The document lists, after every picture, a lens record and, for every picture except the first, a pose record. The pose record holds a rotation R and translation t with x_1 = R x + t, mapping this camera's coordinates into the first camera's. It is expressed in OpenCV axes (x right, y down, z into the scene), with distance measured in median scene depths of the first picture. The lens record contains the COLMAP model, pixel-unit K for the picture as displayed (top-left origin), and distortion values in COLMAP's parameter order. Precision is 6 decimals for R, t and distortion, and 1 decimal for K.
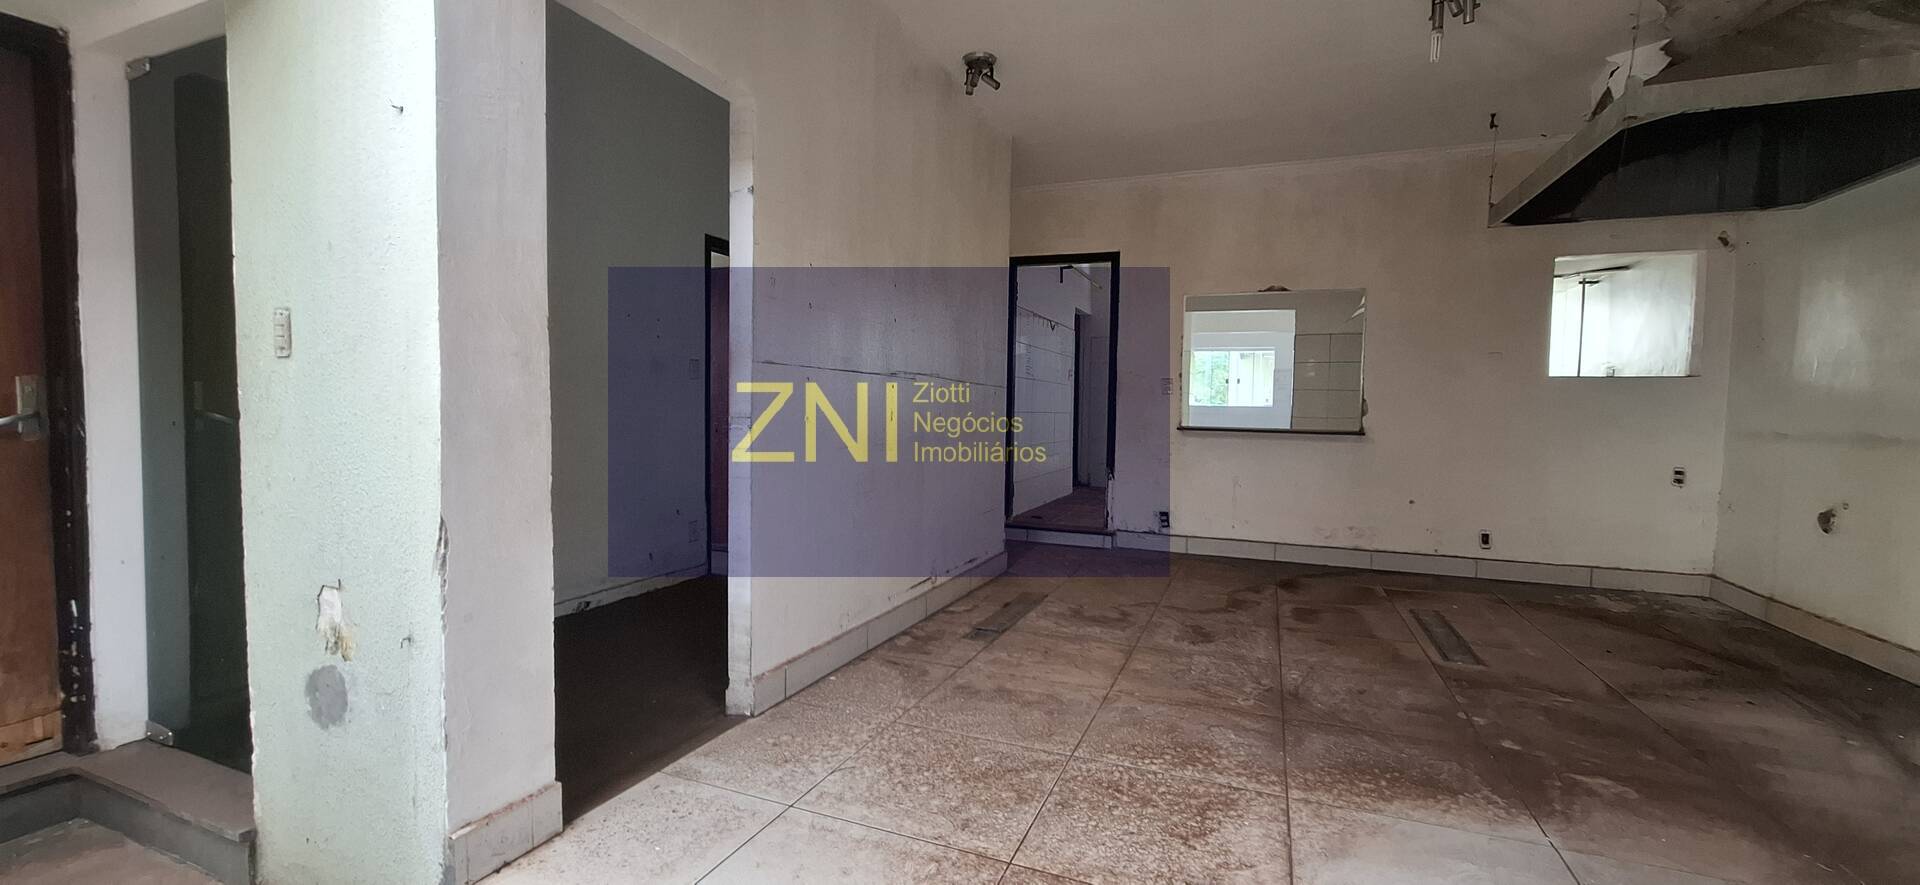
lens RADIAL K [[750.5, 0, 956.8], [0, 750.5, 440.2], [0, 0, 1]] dist [-0.002900, -0.000425]
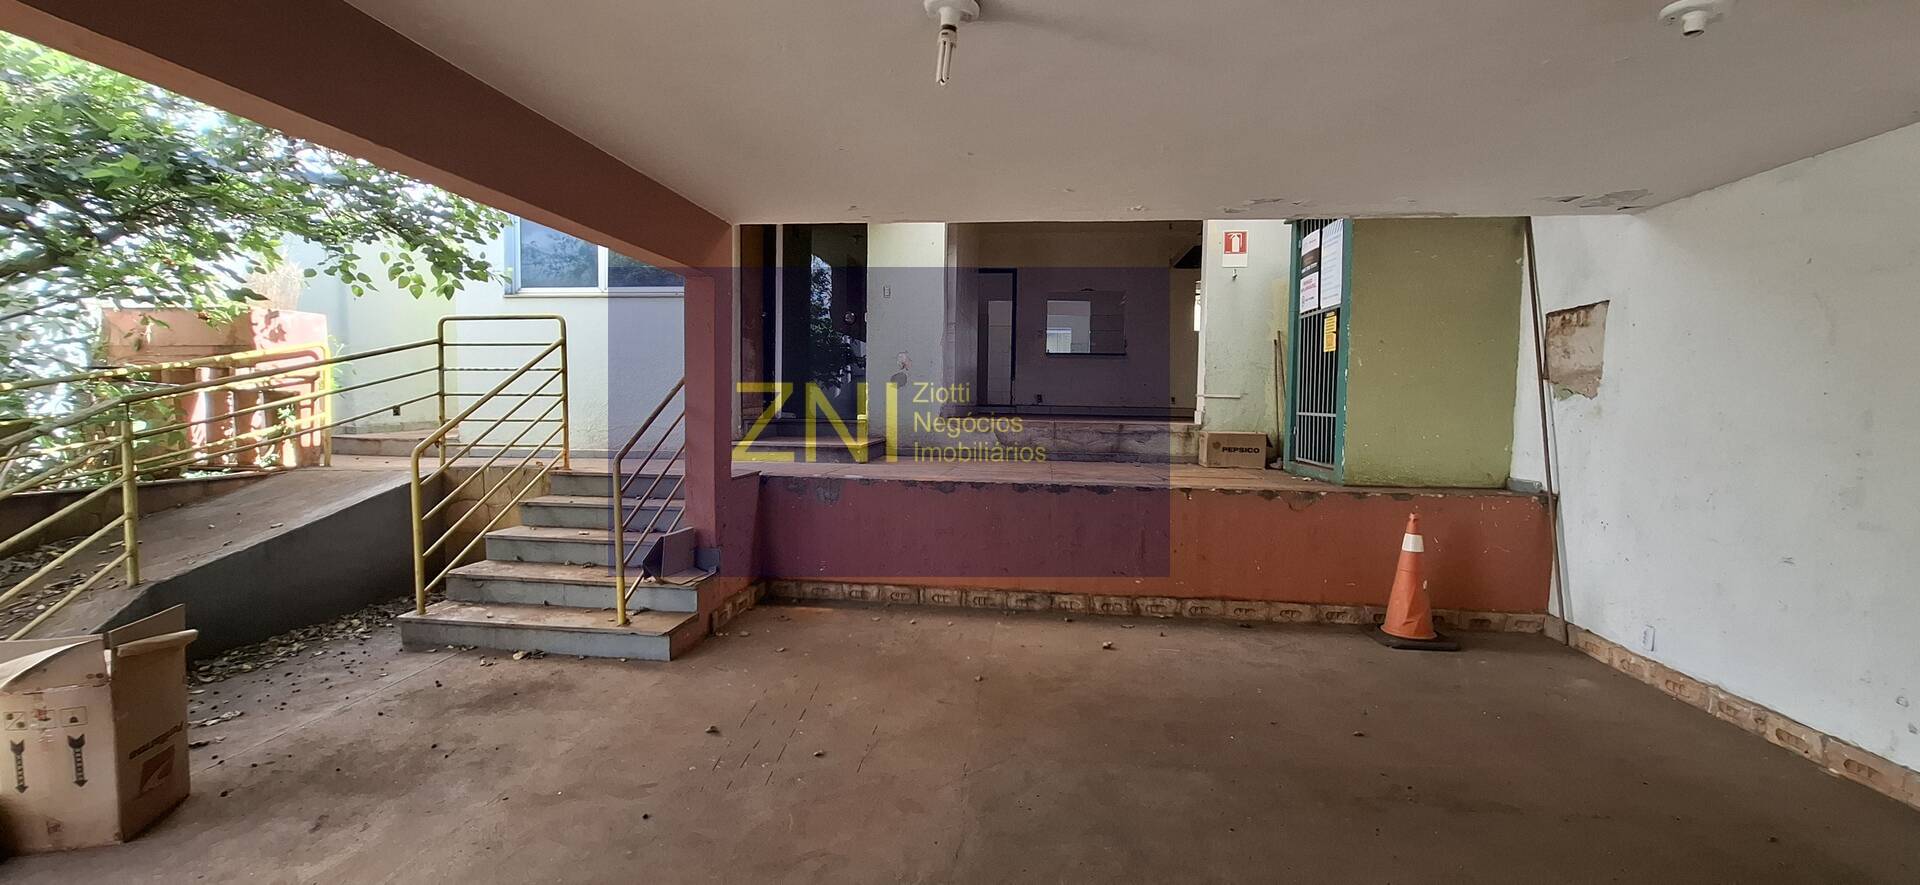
lens RADIAL K [[750.5, 0, 959.4], [0, 750.5, 444.5], [0, 0, 1]] dist [-0.002900, -0.000425]
pose [[0.957781, -0.019728, 0.286822, -0.554113], [0.016782, 0.999778, 0.012724, 0.208849], [-0.287009, -0.007374, 0.957899, -0.962858]]
